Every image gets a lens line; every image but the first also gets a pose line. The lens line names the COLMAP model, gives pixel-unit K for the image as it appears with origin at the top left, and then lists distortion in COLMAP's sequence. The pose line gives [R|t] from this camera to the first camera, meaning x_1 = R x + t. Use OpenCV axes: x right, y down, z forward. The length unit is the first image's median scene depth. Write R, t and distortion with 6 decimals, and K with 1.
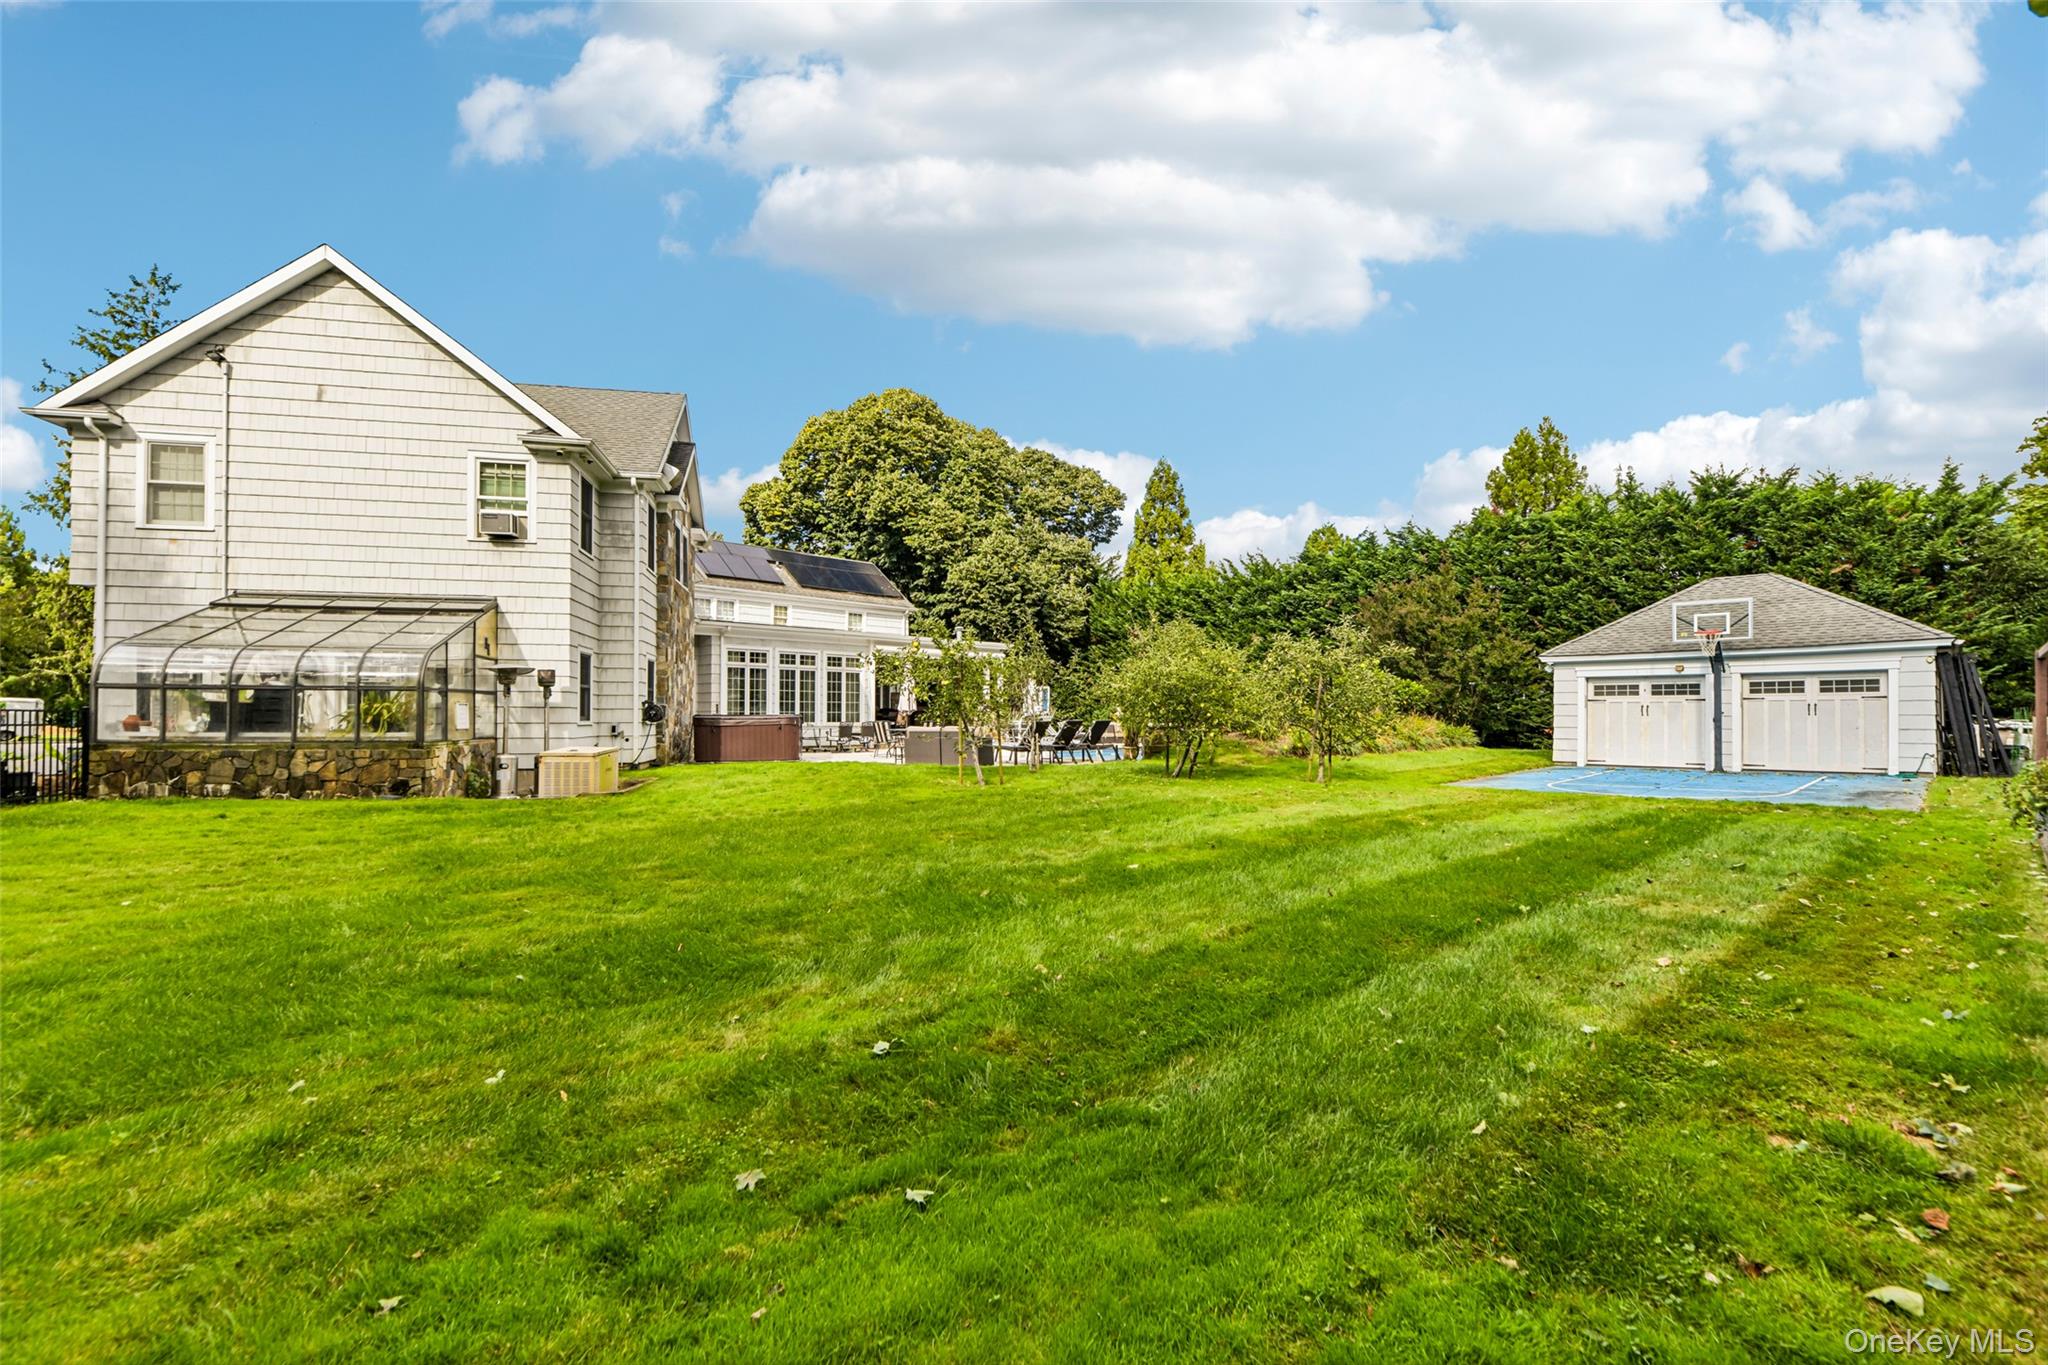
lens RADIAL K [[928.4, 0, 1023.1], [0, 928.4, 713.7], [0, 0, 1]] dist [0.001723, -0.000131]
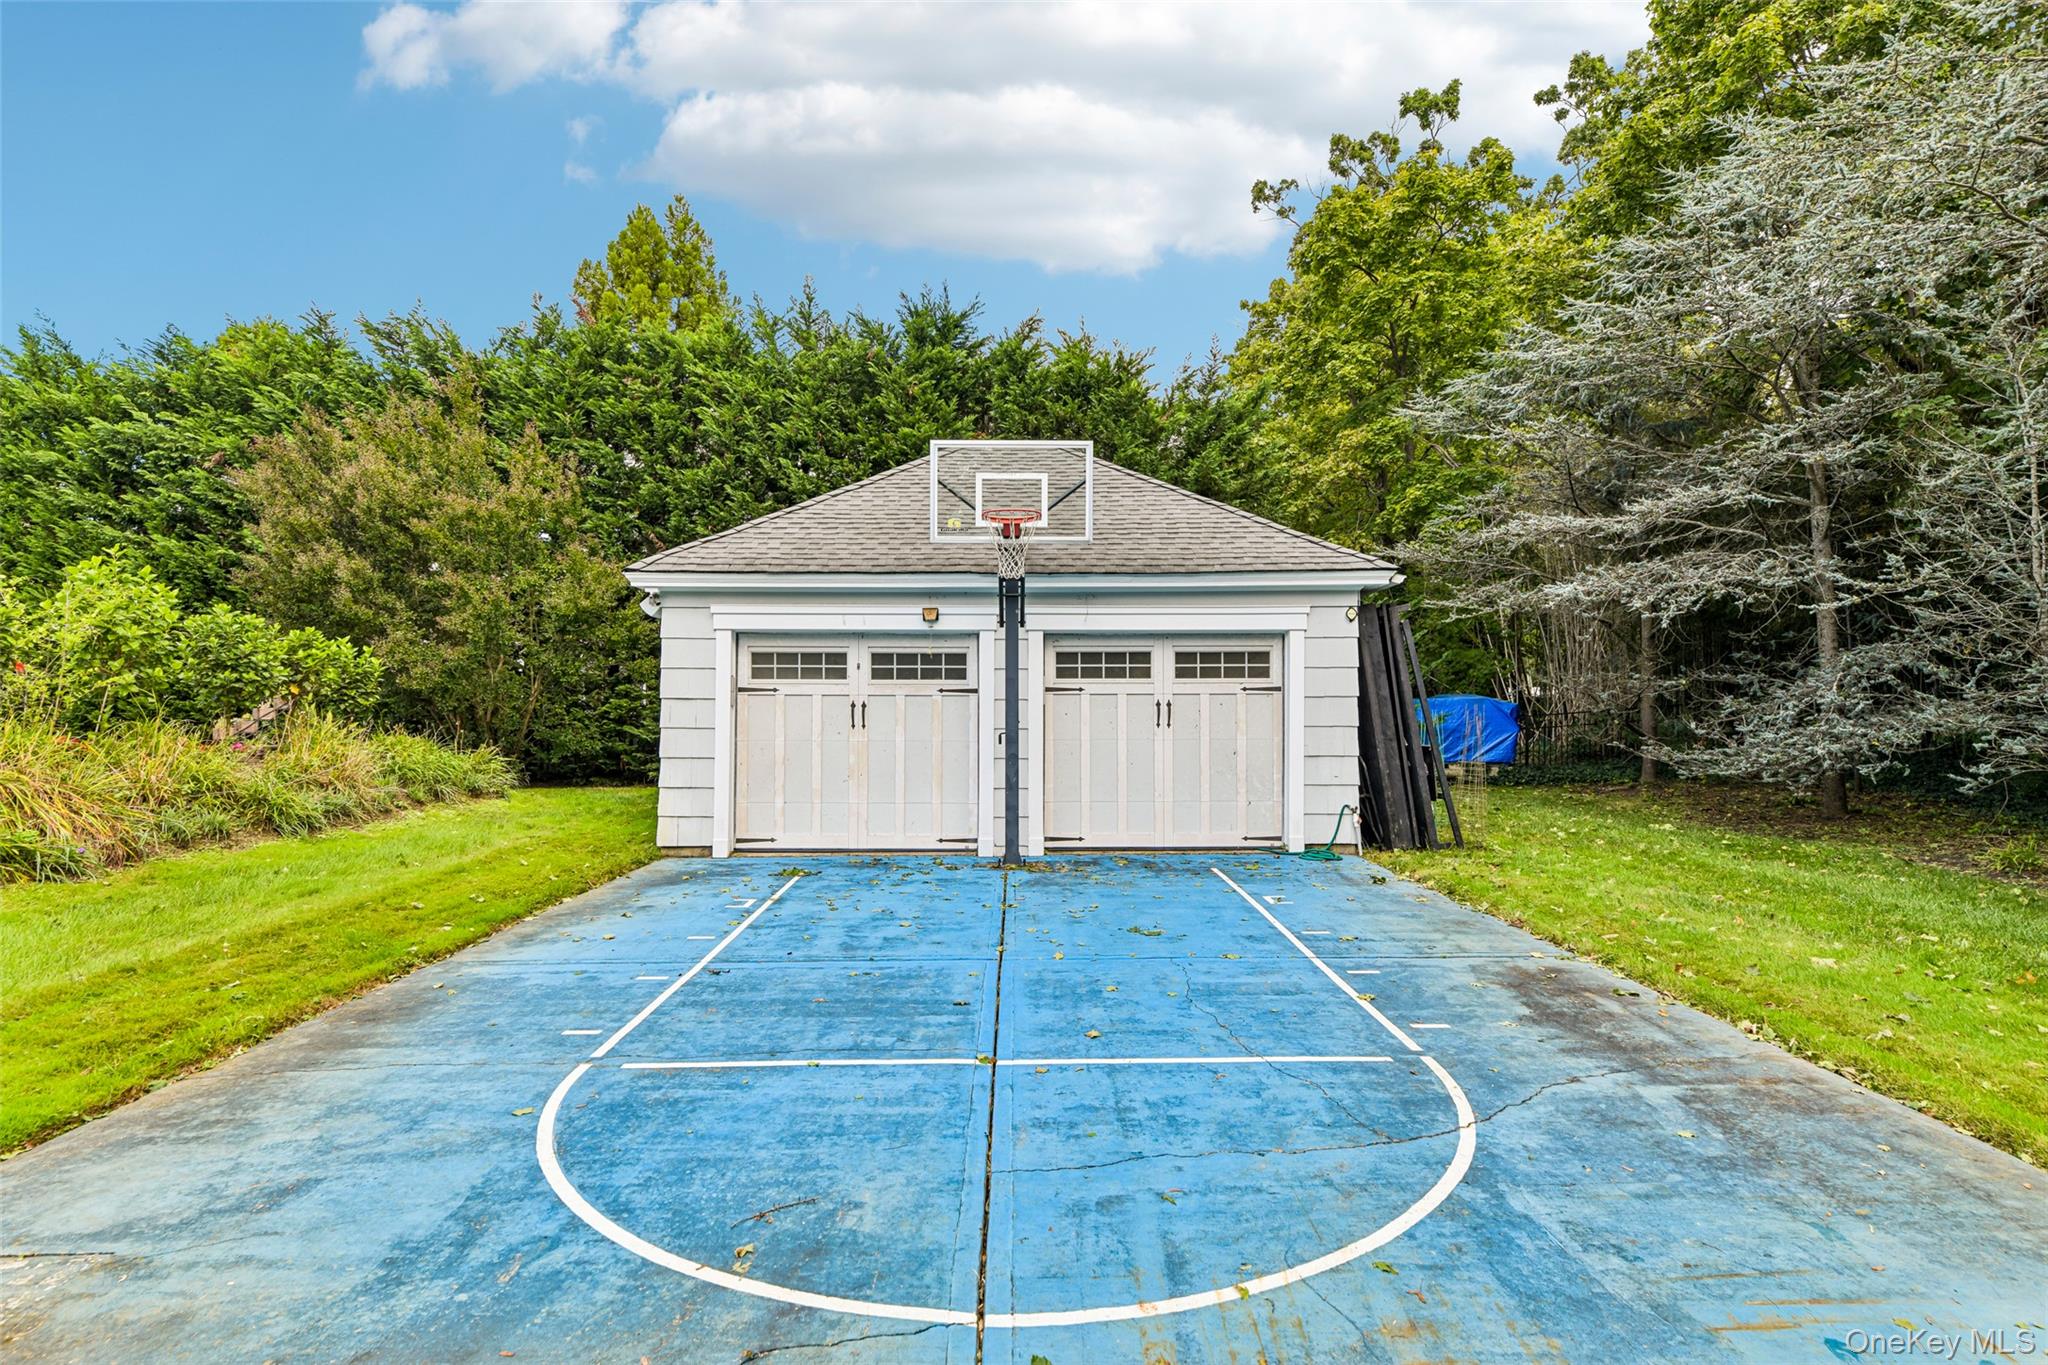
lens RADIAL K [[1120.1, 0, 1026.9], [0, 1120.1, 689.7], [0, 0, 1]] dist [0.005127, 0.000433]
pose [[0.701603, 0.011702, 0.712472, 0.308704], [-0.001484, 0.999887, -0.014962, -0.006263], [-0.712567, 0.009440, 0.701541, 0.503111]]
